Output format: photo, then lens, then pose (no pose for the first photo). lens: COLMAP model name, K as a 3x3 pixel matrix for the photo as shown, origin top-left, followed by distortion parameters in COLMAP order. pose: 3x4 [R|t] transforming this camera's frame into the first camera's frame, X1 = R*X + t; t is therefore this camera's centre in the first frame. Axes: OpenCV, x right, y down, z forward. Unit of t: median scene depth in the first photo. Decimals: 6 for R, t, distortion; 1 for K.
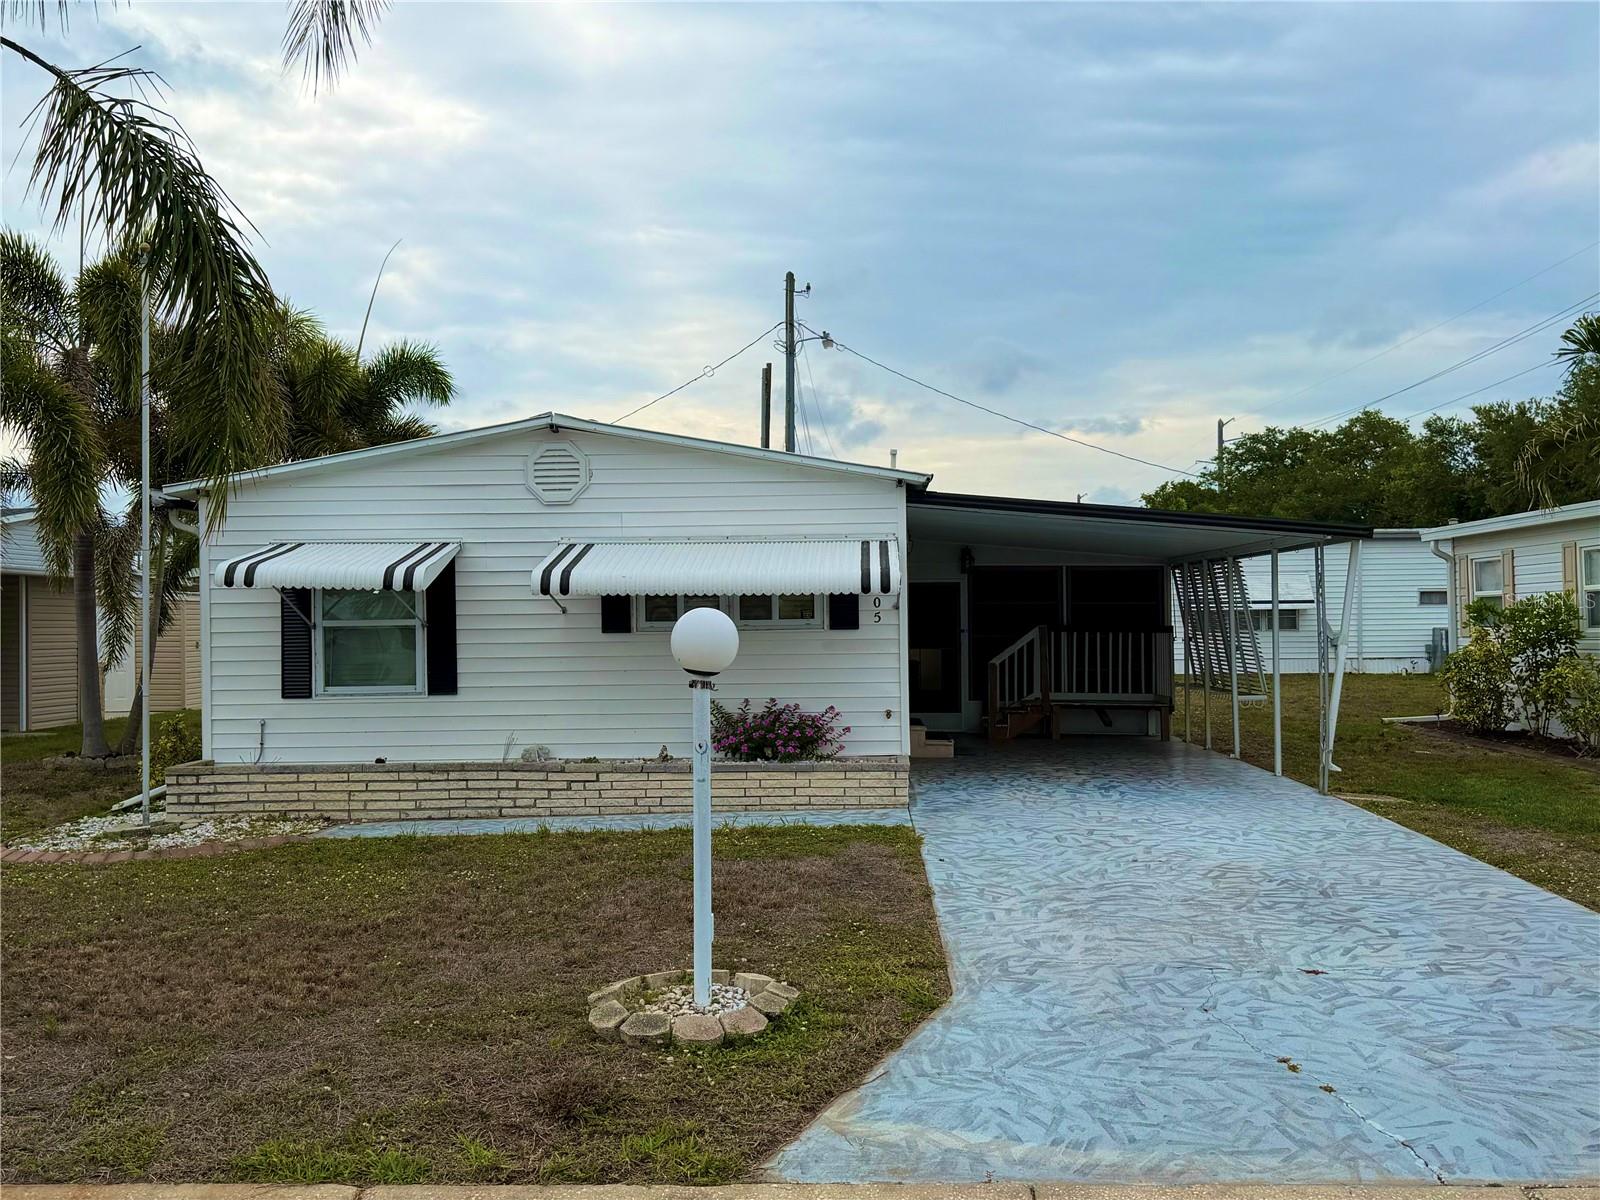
lens RADIAL K [[1491.1, 0, 796.1], [0, 1491.1, 606.7], [0, 0, 1]] dist [0.098517, 0.000000]
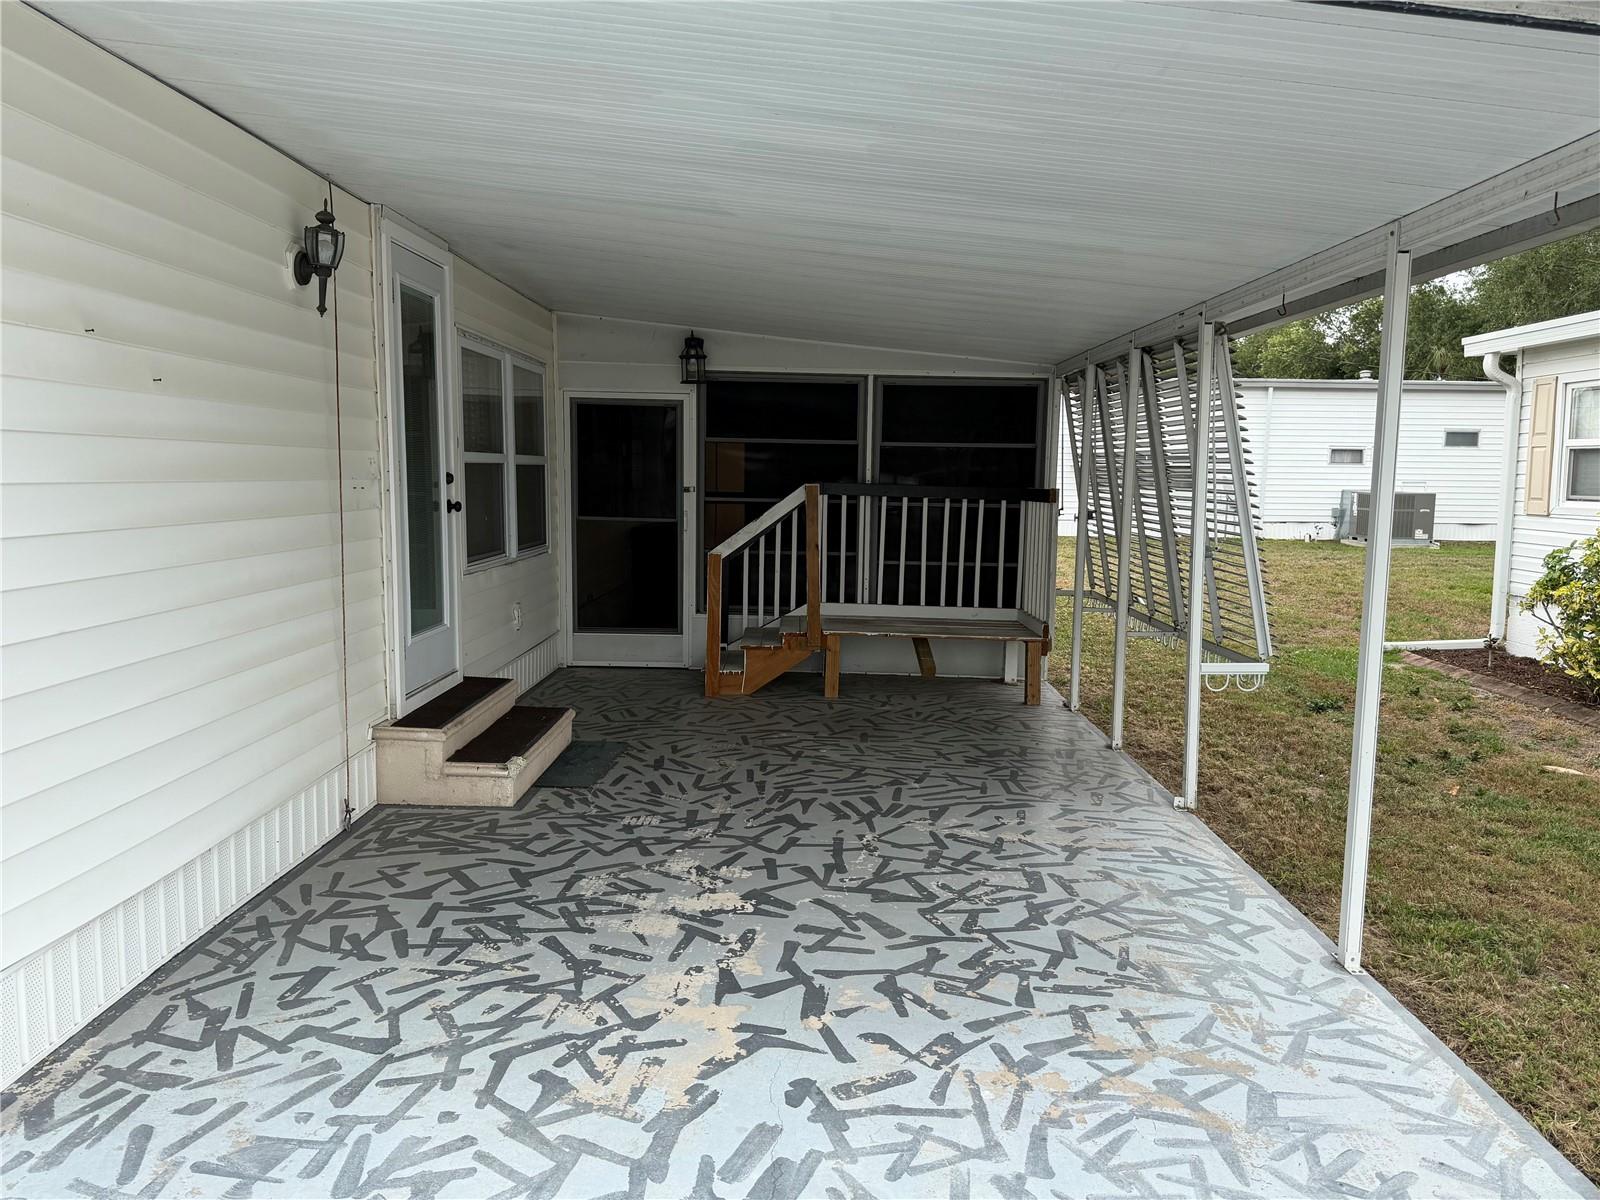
lens RADIAL K [[1133.7, 0, 803.8], [0, 1133.7, 613.8], [0, 0, 1]] dist [0.061296, -0.071780]
pose [[0.999399, 0.020030, 0.028298, 0.216576], [-0.023676, 0.990563, 0.134999, 0.006139], [-0.025327, -0.135588, 0.990442, 0.858867]]
